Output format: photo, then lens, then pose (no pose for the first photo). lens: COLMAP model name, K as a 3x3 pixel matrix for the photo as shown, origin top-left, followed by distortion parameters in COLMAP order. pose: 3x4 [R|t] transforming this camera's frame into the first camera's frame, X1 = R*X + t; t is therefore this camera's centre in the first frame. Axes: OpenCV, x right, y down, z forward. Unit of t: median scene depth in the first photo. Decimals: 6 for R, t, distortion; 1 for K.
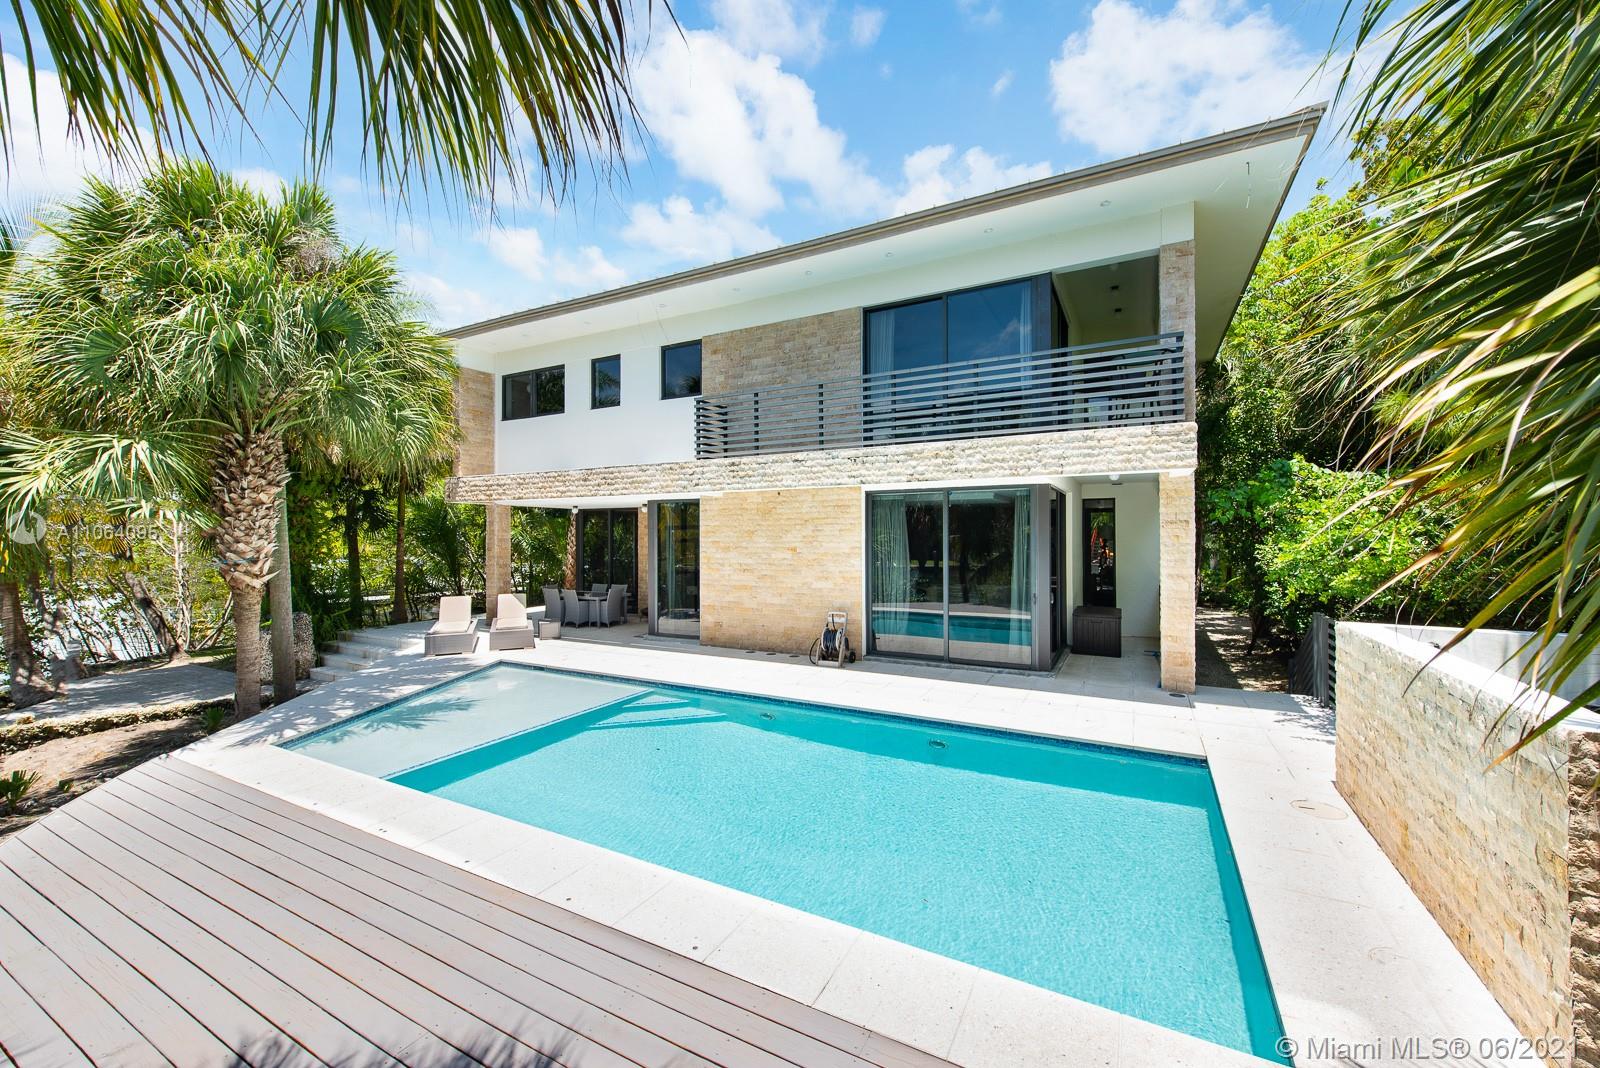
lens RADIAL K [[624.1, 0, 800.0], [0, 624.1, 534.0], [0, 0, 1]] dist [0.002206, -0.000050]
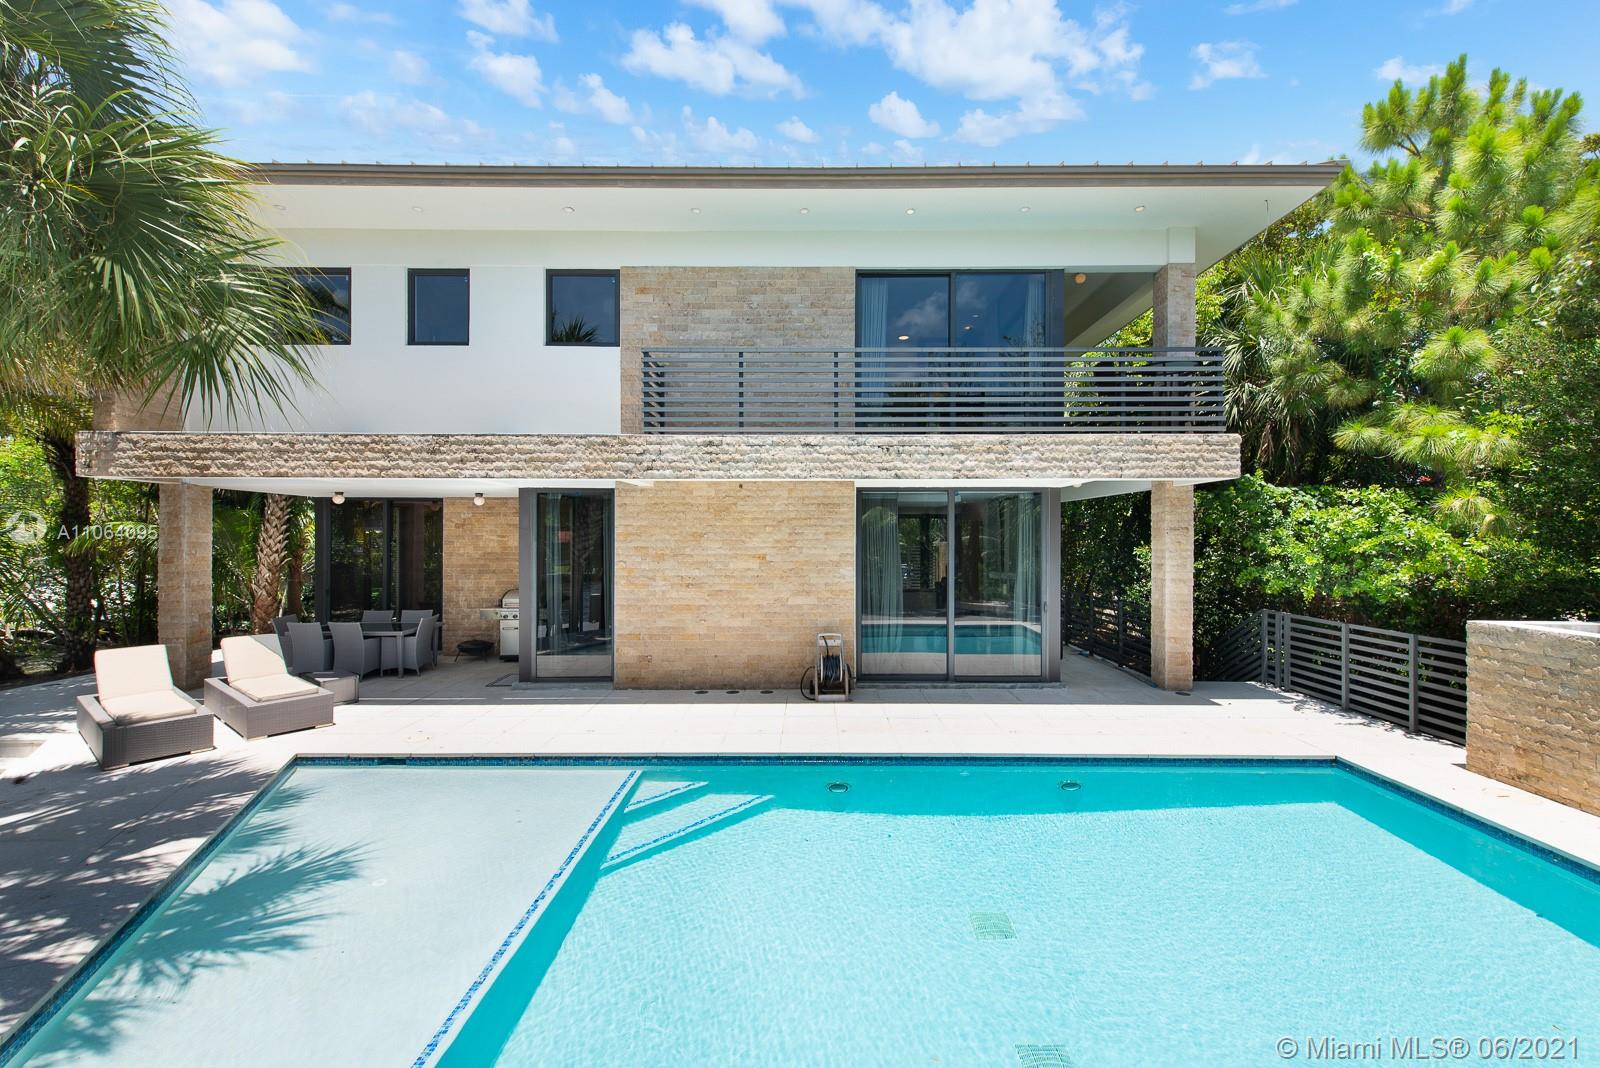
lens RADIAL K [[626.6, 0, 814.4], [0, 626.6, 538.6], [0, 0, 1]] dist [0.010905, -0.007655]
pose [[0.882028, 0.004291, 0.471178, -0.341112], [-0.005547, 0.999984, 0.001275, -0.000464], [-0.471165, -0.003738, 0.882037, 0.276590]]
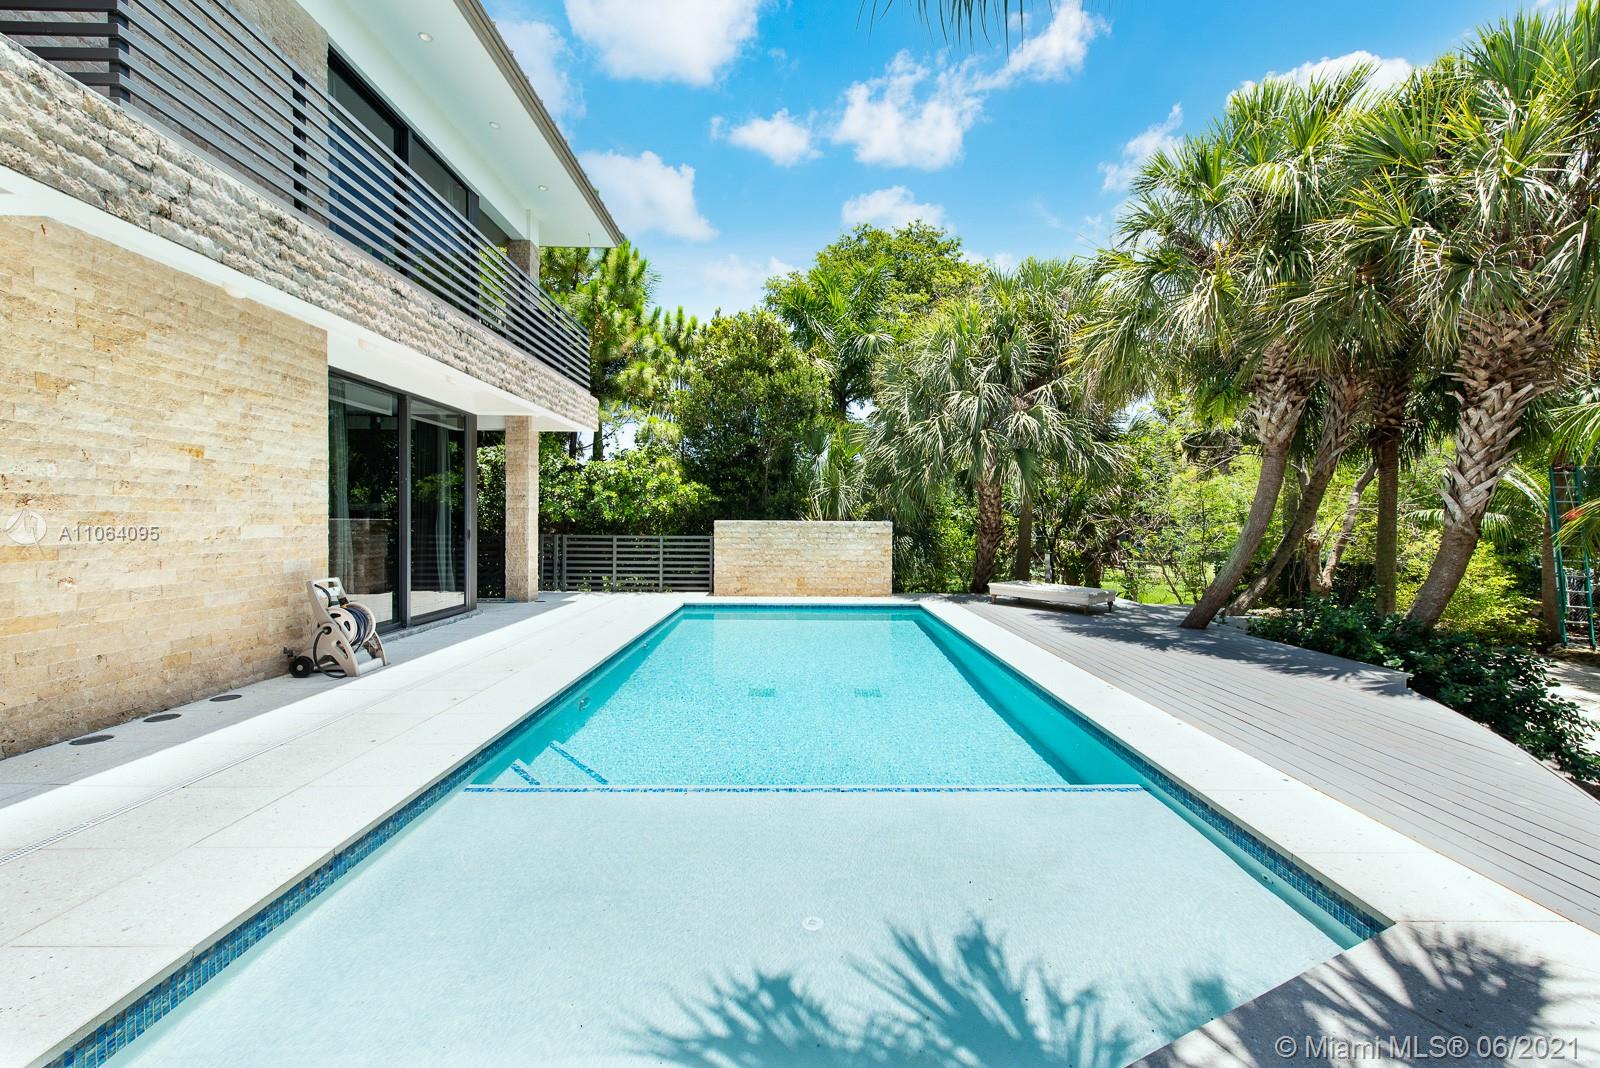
lens RADIAL K [[624.1, 0, 800.0], [0, 624.1, 534.0], [0, 0, 1]] dist [0.002206, -0.000050]
pose [[-0.478848, -0.016699, 0.877739, -0.598625], [-0.006563, 0.999859, 0.015442, 0.074160], [-0.877873, 0.001633, -0.478890, 0.881181]]
